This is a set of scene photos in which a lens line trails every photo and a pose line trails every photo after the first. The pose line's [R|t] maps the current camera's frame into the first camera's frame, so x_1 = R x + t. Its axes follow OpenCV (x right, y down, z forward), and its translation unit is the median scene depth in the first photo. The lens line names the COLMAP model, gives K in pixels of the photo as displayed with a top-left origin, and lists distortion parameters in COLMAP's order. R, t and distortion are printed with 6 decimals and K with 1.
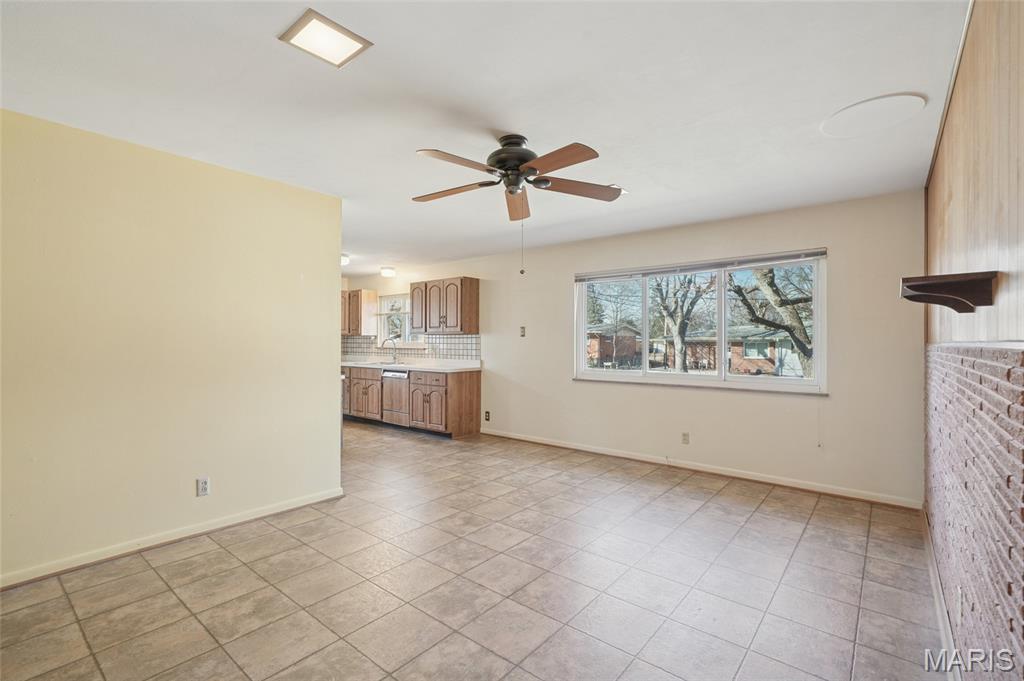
lens RADIAL K [[453.7, 0, 512.0], [0, 453.7, 340.5], [0, 0, 1]] dist [0.000276, 0.000039]
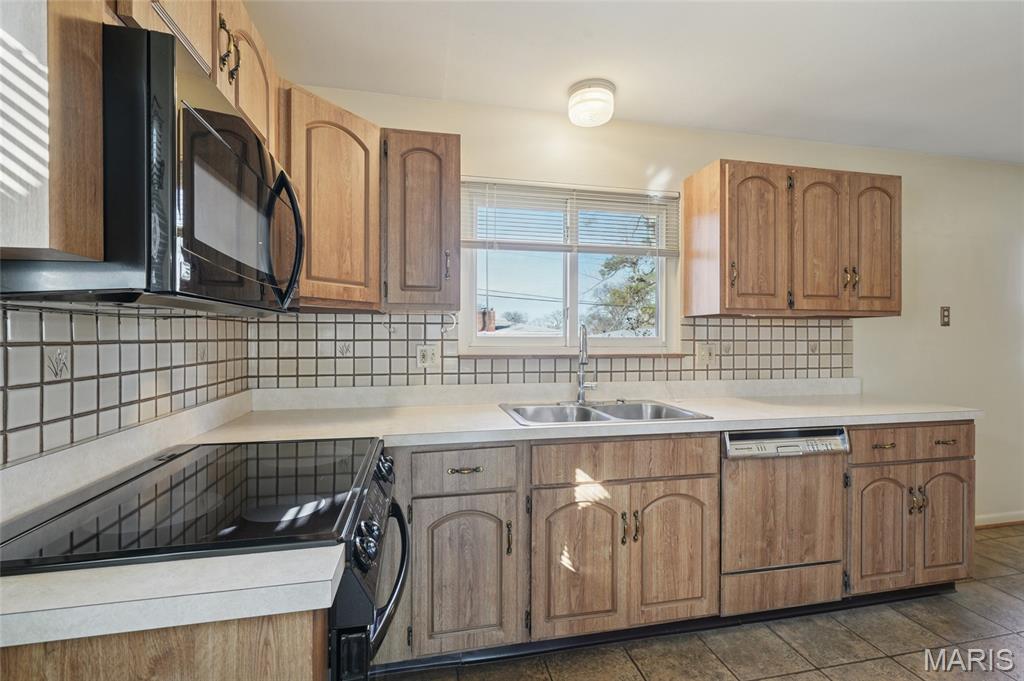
lens RADIAL K [[453.7, 0, 512.0], [0, 453.7, 340.5], [0, 0, 1]] dist [0.000276, 0.000039]
pose [[0.623082, -0.015208, 0.782008, -0.623895], [-0.005188, 0.999709, 0.023575, -0.001723], [-0.782139, -0.018746, 0.622822, 0.979858]]
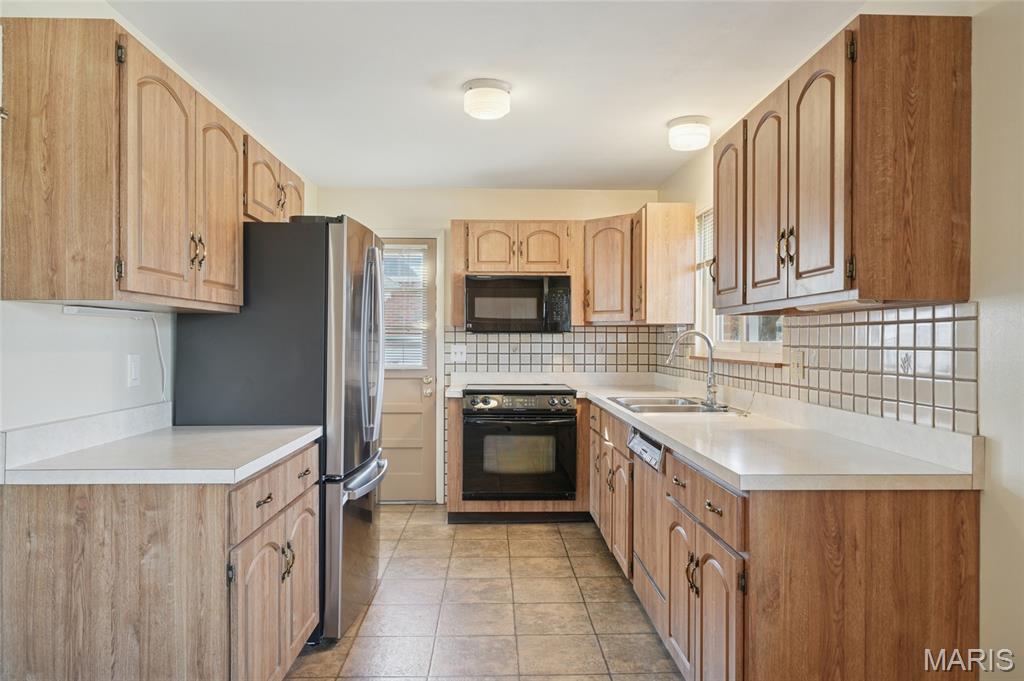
lens RADIAL K [[647.9, 0, 512.0], [0, 647.9, 340.5], [0, 0, 1]] dist [0.000850, 0.000286]
pose [[0.653128, -0.006356, -0.757221, 0.009565], [0.009009, 0.999959, -0.000623, 0.001771], [0.757194, -0.006416, 0.653159, 0.669185]]
